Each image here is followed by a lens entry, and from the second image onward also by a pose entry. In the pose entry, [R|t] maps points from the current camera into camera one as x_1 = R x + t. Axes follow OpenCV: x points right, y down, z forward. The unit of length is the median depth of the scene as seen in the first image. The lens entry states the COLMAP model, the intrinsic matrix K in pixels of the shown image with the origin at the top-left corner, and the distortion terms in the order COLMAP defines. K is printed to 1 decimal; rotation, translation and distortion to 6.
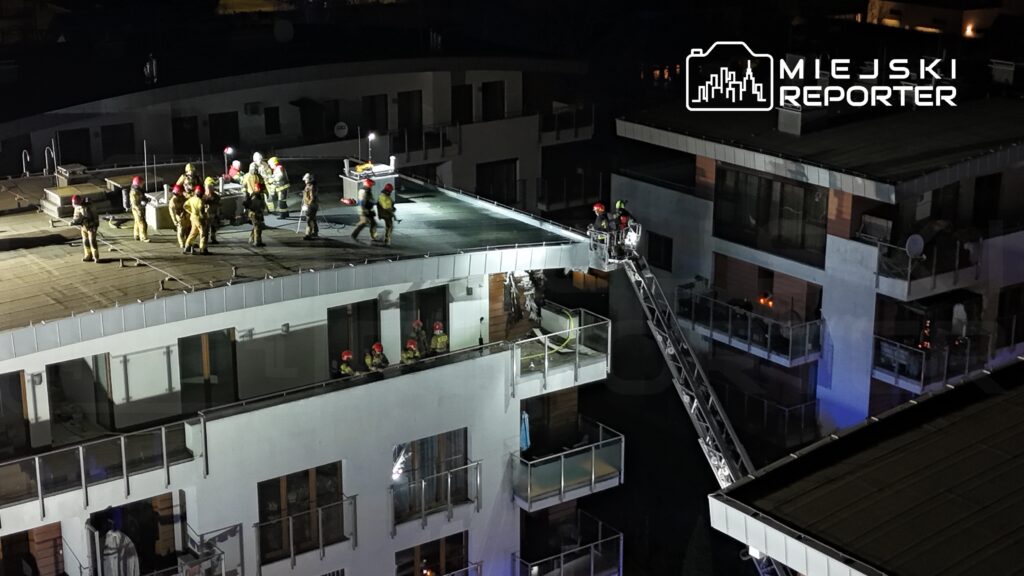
lens RADIAL K [[1587.3, 0, 512.0], [0, 1587.3, 288.0], [0, 0, 1]] dist [0.211168, -0.637025]
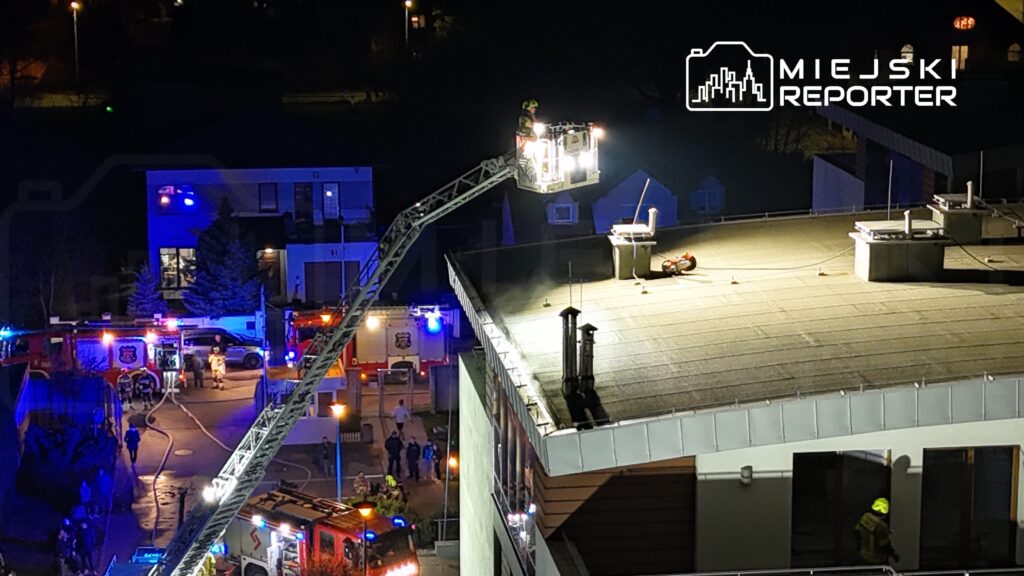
lens RADIAL K [[2171.1, 0, 512.0], [0, 2171.1, 288.0], [0, 0, 1]] dist [0.181200, -0.295565]
pose [[0.880583, 0.096423, -0.463979, -0.059879], [-0.136355, 0.989230, -0.053208, 0.054038], [0.453851, 0.110120, 0.884247, 0.069681]]
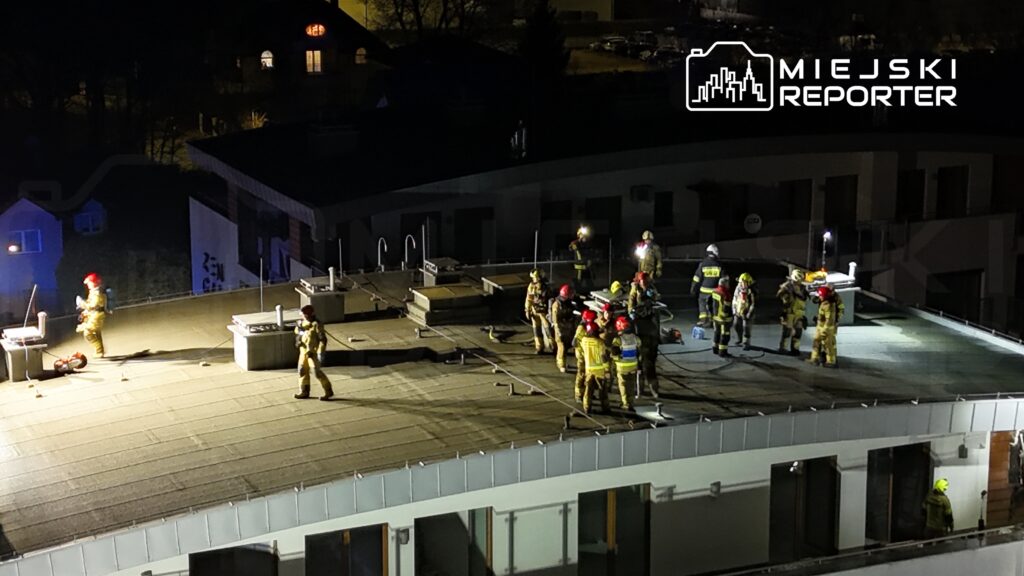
lens RADIAL K [[2005.1, 0, 512.0], [0, 2005.1, 288.0], [0, 0, 1]] dist [0.169061, -0.180814]
pose [[0.981196, 0.044150, -0.187894, -0.059218], [-0.056408, 0.996579, -0.060396, -0.005479], [0.184585, 0.069859, 0.980331, 0.052133]]
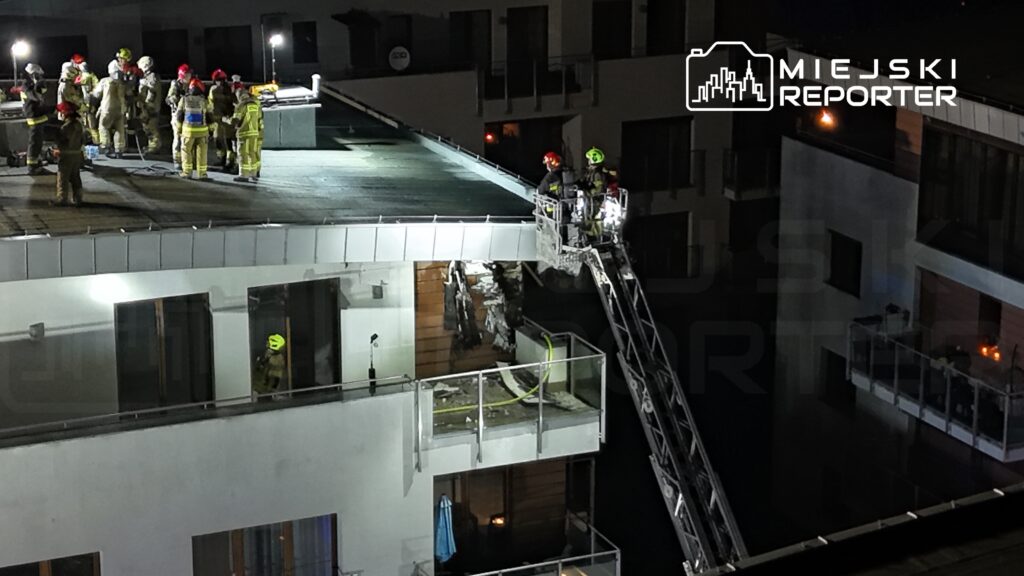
lens RADIAL K [[2222.0, 0, 512.0], [0, 2222.0, 288.0], [0, 0, 1]] dist [0.228844, -0.785144]
pose [[0.978861, 0.053823, -0.197318, 0.193834], [-0.058228, 0.998166, -0.016586, 0.011635], [0.196063, 0.027725, 0.980199, 0.177449]]
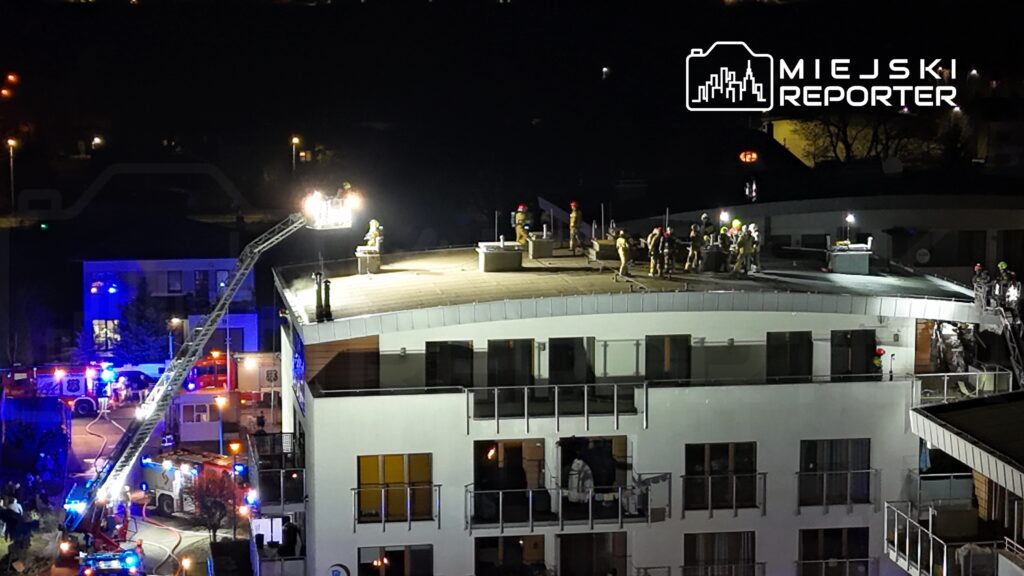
lens RADIAL K [[2222.0, 0, 512.0], [0, 2222.0, 288.0], [0, 0, 1]] dist [0.228844, -0.785144]
pose [[0.898094, 0.062413, -0.435352, 0.456195], [-0.128205, 0.984041, -0.123401, 0.215123], [0.420702, 0.166640, 0.891763, -0.660445]]
